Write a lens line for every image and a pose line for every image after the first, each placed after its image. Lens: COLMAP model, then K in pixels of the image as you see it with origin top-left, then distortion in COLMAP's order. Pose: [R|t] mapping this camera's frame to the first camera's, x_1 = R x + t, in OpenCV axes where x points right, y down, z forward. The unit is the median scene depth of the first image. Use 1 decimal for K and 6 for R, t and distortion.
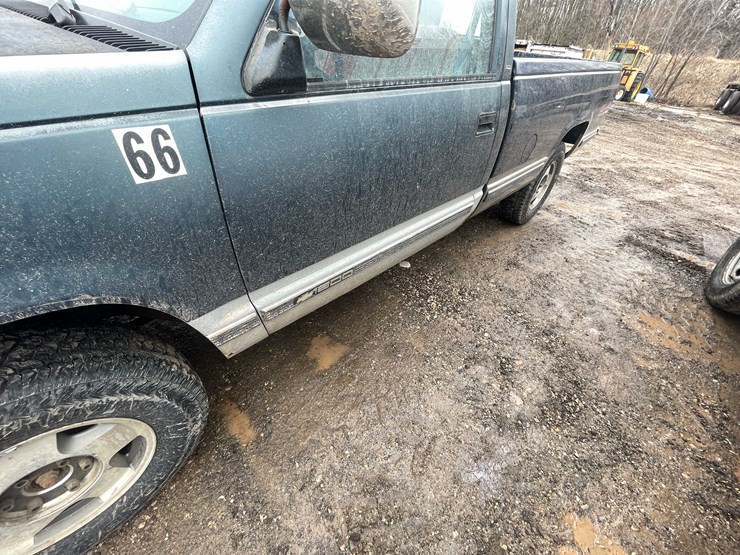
lens RADIAL K [[298.0, 0, 368.3], [0, 298.0, 277.2], [0, 0, 1]] dist [-0.004650, 0.000314]
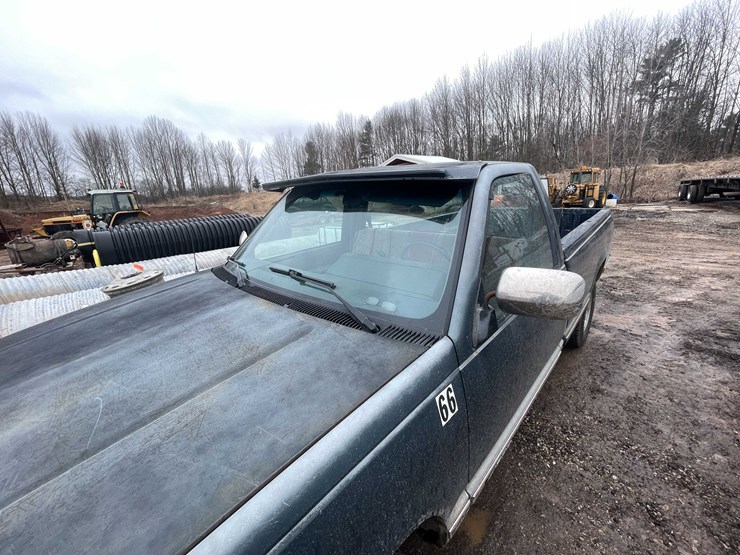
lens RADIAL K [[298.4, 0, 367.8], [0, 298.4, 277.7], [0, 0, 1]] dist [-0.004882, 0.000136]
pose [[0.988894, -0.147149, -0.020871, -0.276135], [0.127800, 0.913607, -0.385991, -0.128371], [0.075866, 0.379037, 0.922266, -0.215430]]
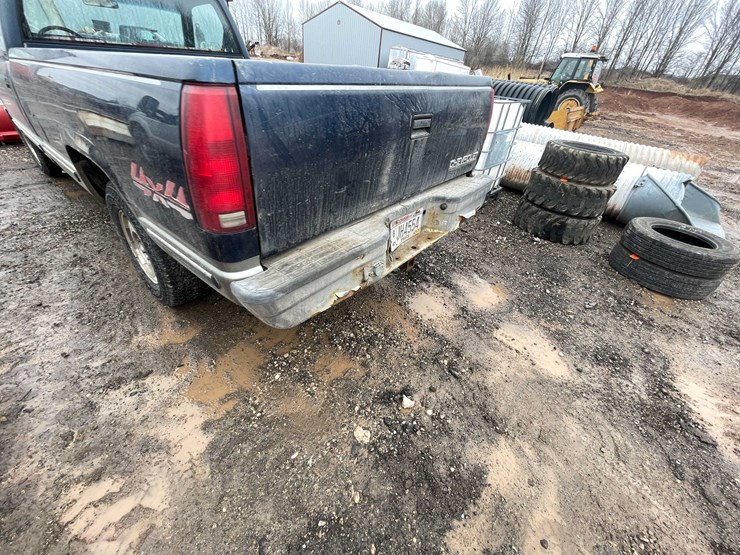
lens RADIAL K [[298.8, 0, 367.9], [0, 298.8, 277.3], [0, 0, 1]] dist [-0.003605, -0.000019]
pose [[0.085127, 0.503344, -0.859883, 1.692846], [-0.671692, 0.666417, 0.323600, -1.120049], [0.735923, 0.550030, 0.394822, 1.606949]]
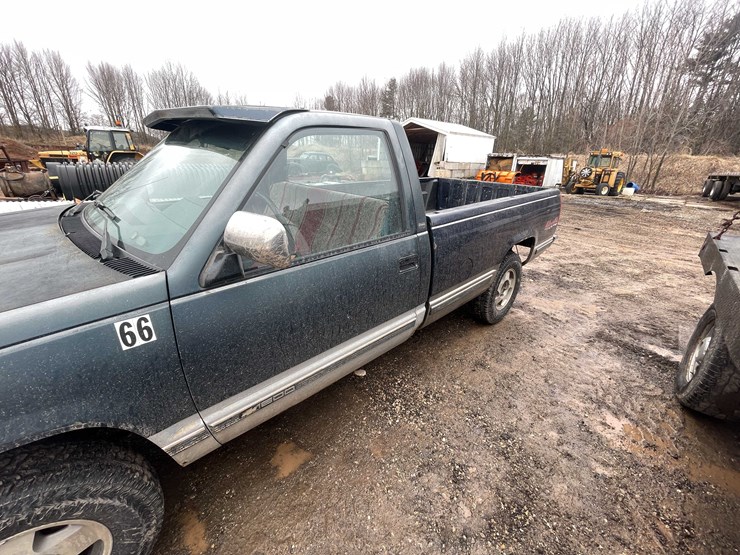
lens RADIAL K [[298.0, 0, 368.3], [0, 298.0, 277.2], [0, 0, 1]] dist [-0.004650, 0.000314]
pose [[0.997454, -0.038906, -0.059767, 0.195218], [0.020044, 0.957238, -0.288607, -0.052938], [0.068439, 0.286675, 0.955580, -0.171665]]
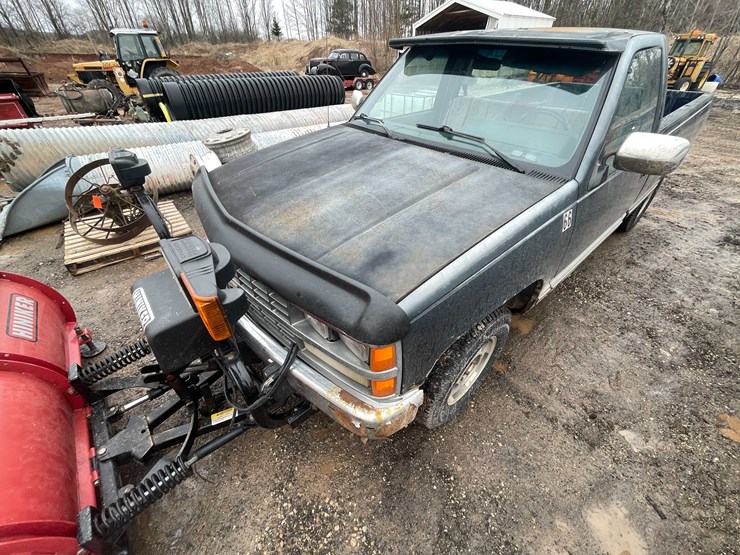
lens RADIAL K [[298.8, 0, 367.9], [0, 298.8, 277.3], [0, 0, 1]] dist [-0.003605, -0.000019]
pose [[0.992532, -0.027618, -0.118815, -0.588262], [0.024311, 0.999278, -0.029191, 0.032261], [0.119536, 0.026085, 0.992487, -0.489729]]
